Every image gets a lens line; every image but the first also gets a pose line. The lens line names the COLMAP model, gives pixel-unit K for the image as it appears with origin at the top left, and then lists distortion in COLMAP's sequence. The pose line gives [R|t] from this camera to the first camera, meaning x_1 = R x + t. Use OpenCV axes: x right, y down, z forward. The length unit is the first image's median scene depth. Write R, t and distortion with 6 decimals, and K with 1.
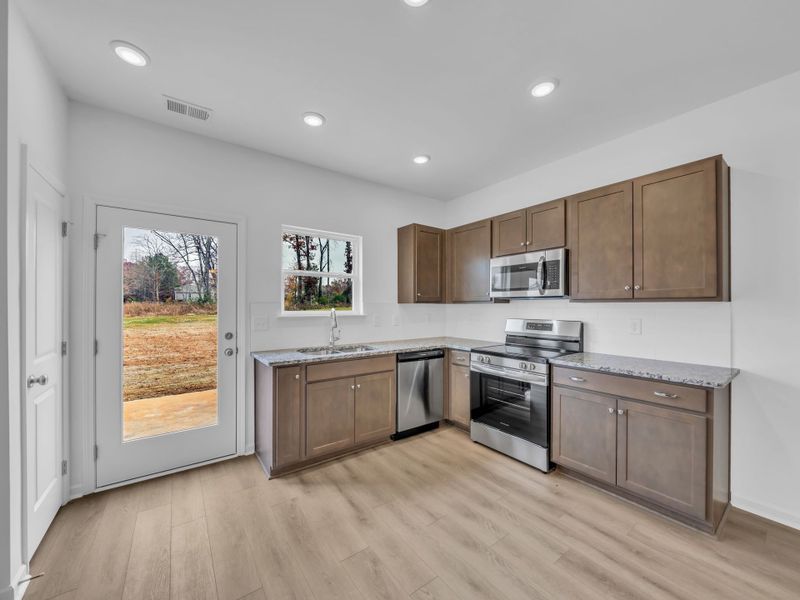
lens RADIAL K [[307.0, 0, 393.6], [0, 307.0, 303.4], [0, 0, 1]] dist [-0.005432, 0.000161]
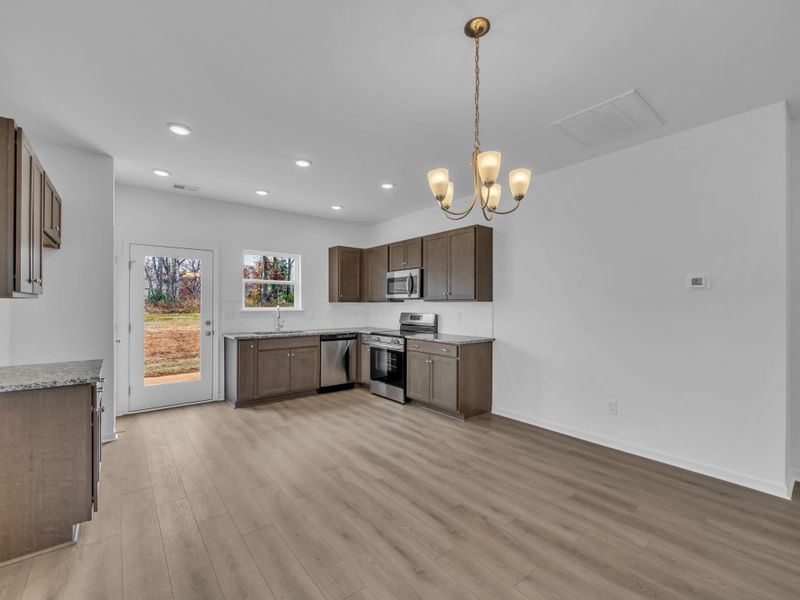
lens RADIAL K [[351.4, 0, 394.4], [0, 351.4, 302.1], [0, 0, 1]] dist [-0.003356, -0.000390]
pose [[0.998727, 0.001869, 0.050409, 0.322146], [-0.001975, 0.999996, 0.002036, -0.005193], [-0.050405, -0.002133, 0.998727, -0.839890]]
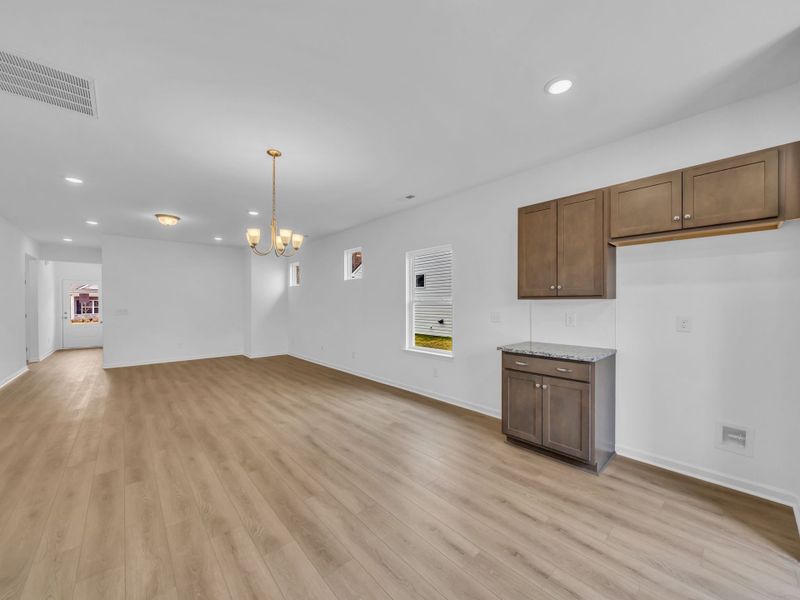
lens RADIAL K [[307.0, 0, 394.7], [0, 307.0, 301.7], [0, 0, 1]] dist [-0.005432, 0.000161]
pose [[-0.994980, 0.001933, -0.100051, 0.194389], [0.002560, 0.999978, -0.006133, 0.004109], [0.100037, -0.006358, -0.994963, 1.015923]]
